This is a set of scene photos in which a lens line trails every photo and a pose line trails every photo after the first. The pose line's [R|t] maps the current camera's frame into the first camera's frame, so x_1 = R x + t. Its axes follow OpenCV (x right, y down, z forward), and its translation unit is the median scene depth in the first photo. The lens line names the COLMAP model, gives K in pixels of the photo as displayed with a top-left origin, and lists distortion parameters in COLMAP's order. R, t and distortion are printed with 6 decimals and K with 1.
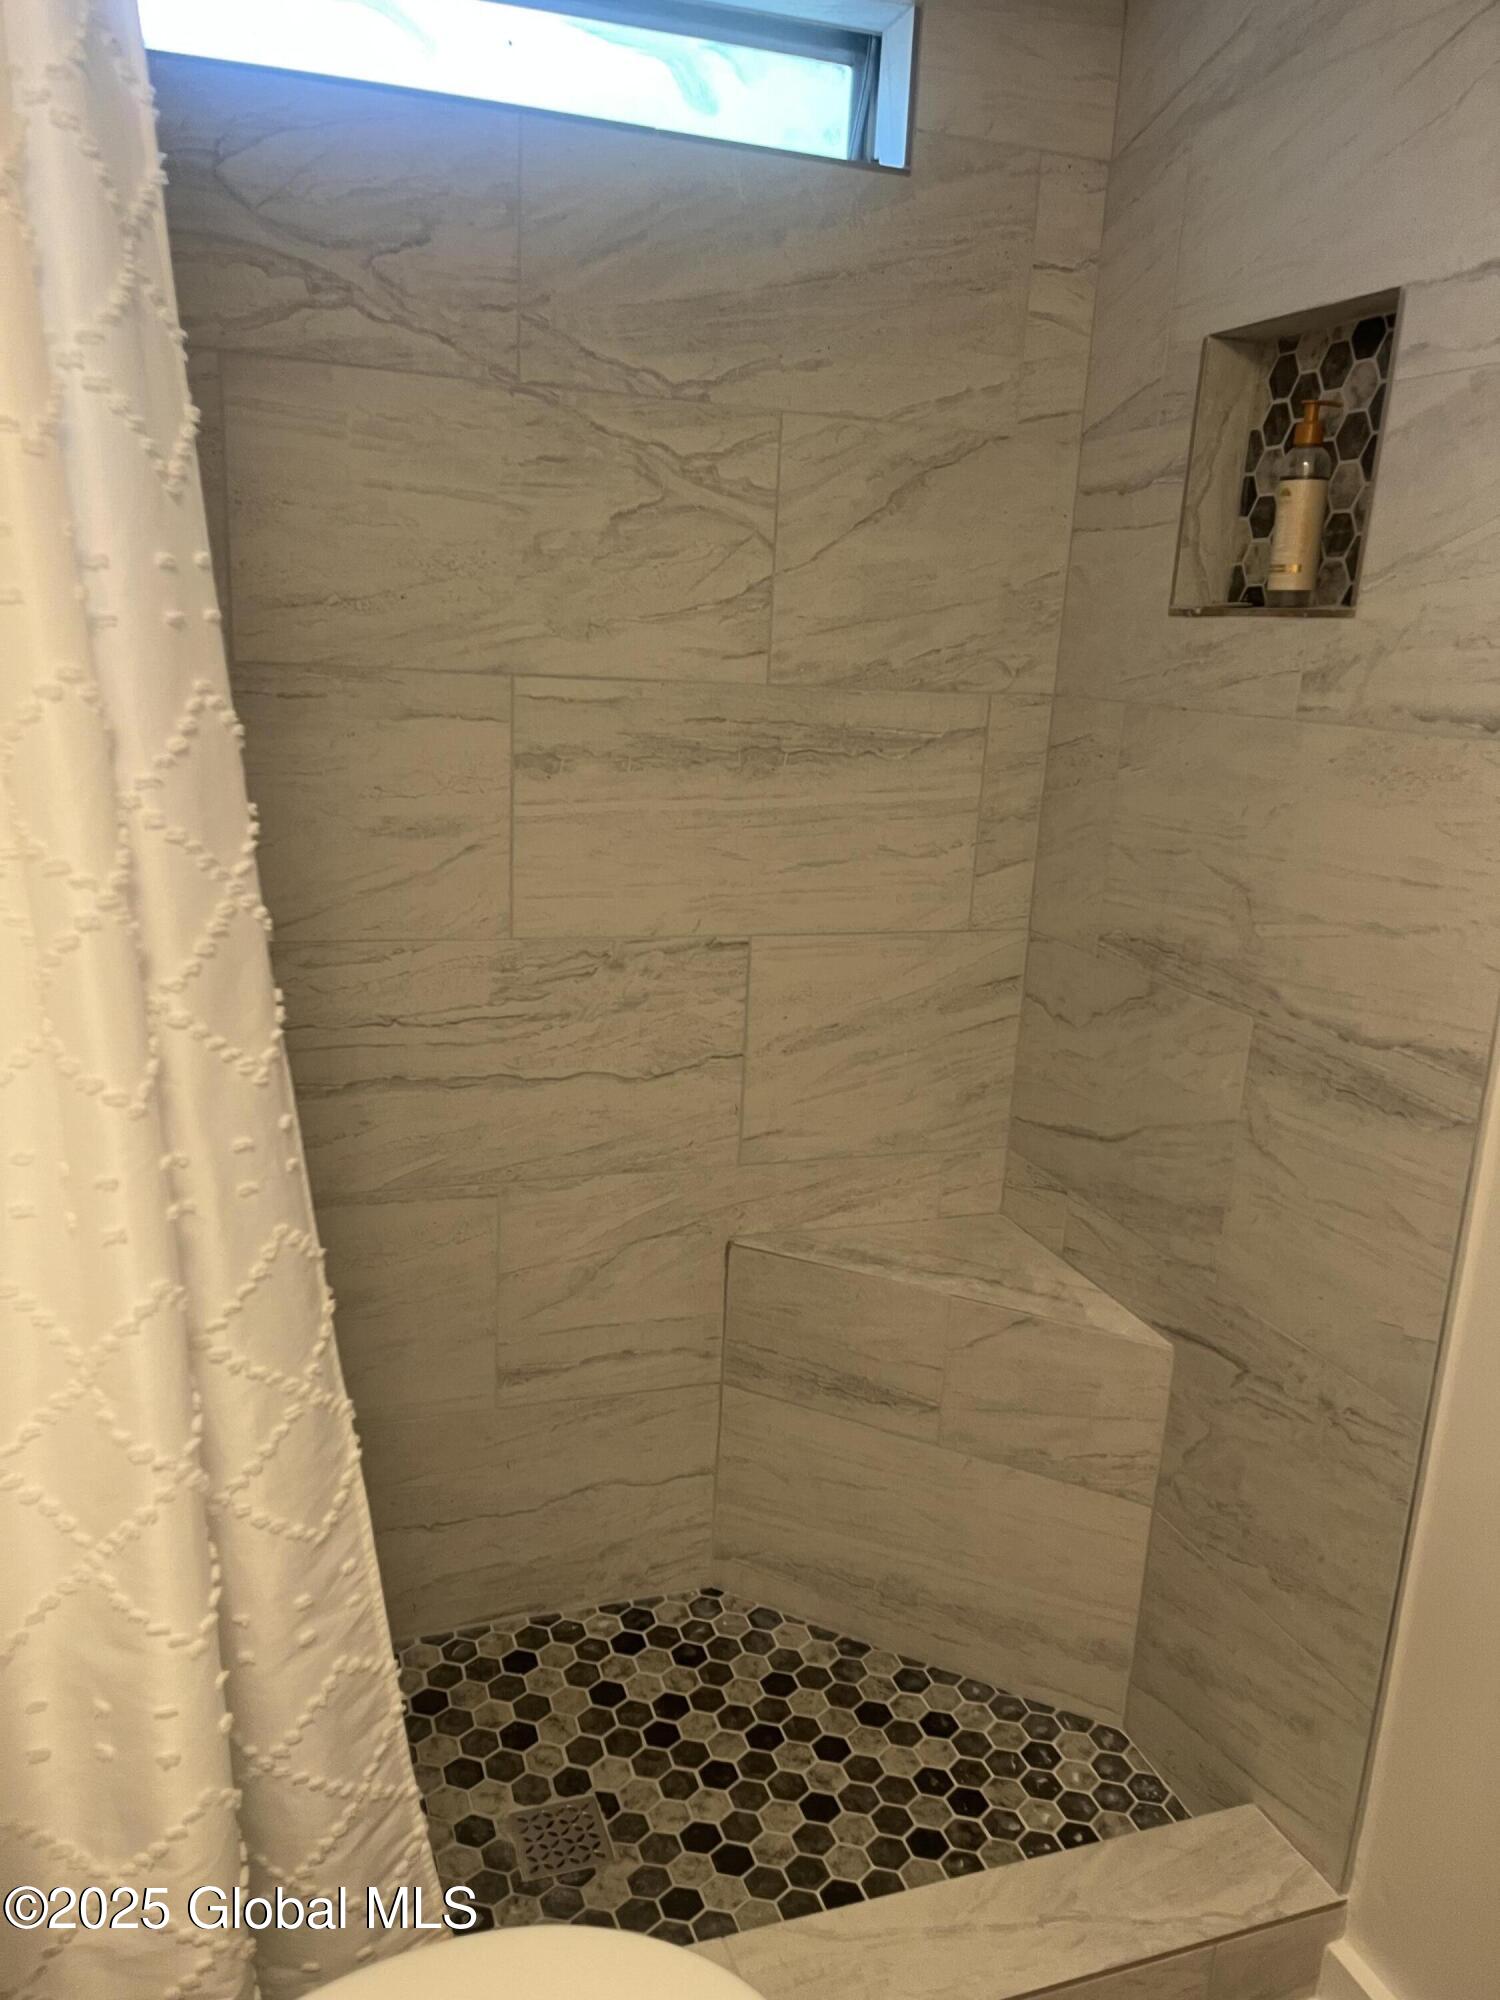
lens RADIAL K [[1528.9, 0, 751.5], [0, 1528.9, 1008.6], [0, 0, 1]] dist [0.040547, -0.013728]
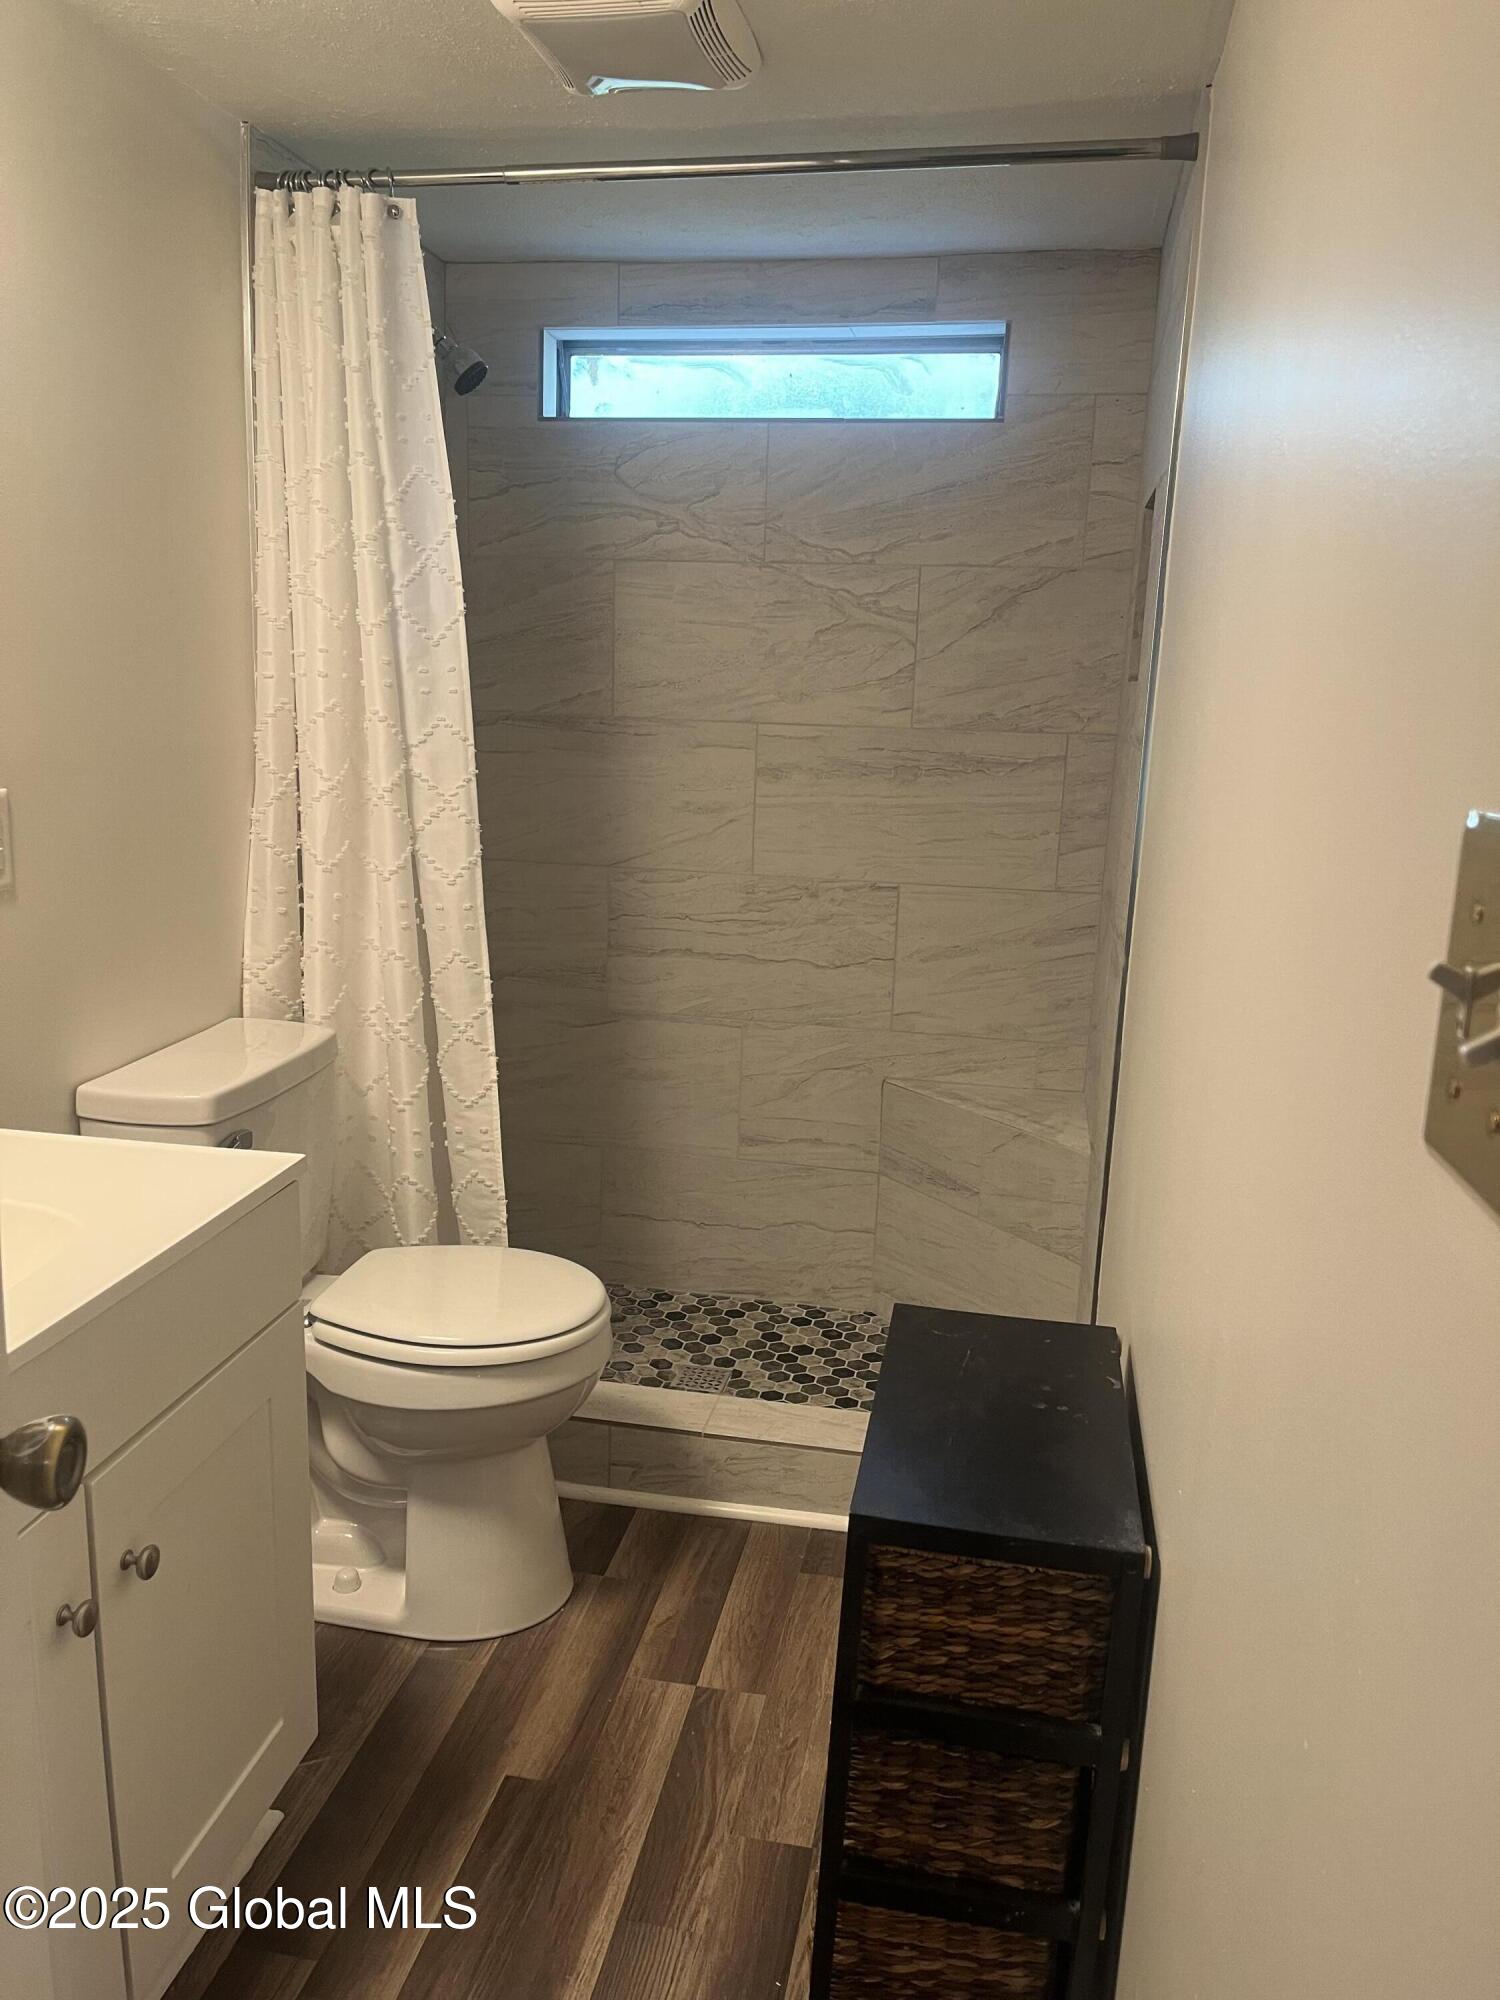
lens RADIAL K [[1528.9, 0, 749.8], [0, 1528.9, 997.0], [0, 0, 1]] dist [0.040547, -0.013728]
pose [[0.863107, 0.079907, -0.498660, 0.696252], [-0.109764, 0.993481, -0.030788, 0.141977], [0.492949, 0.081308, 0.866251, -0.474274]]
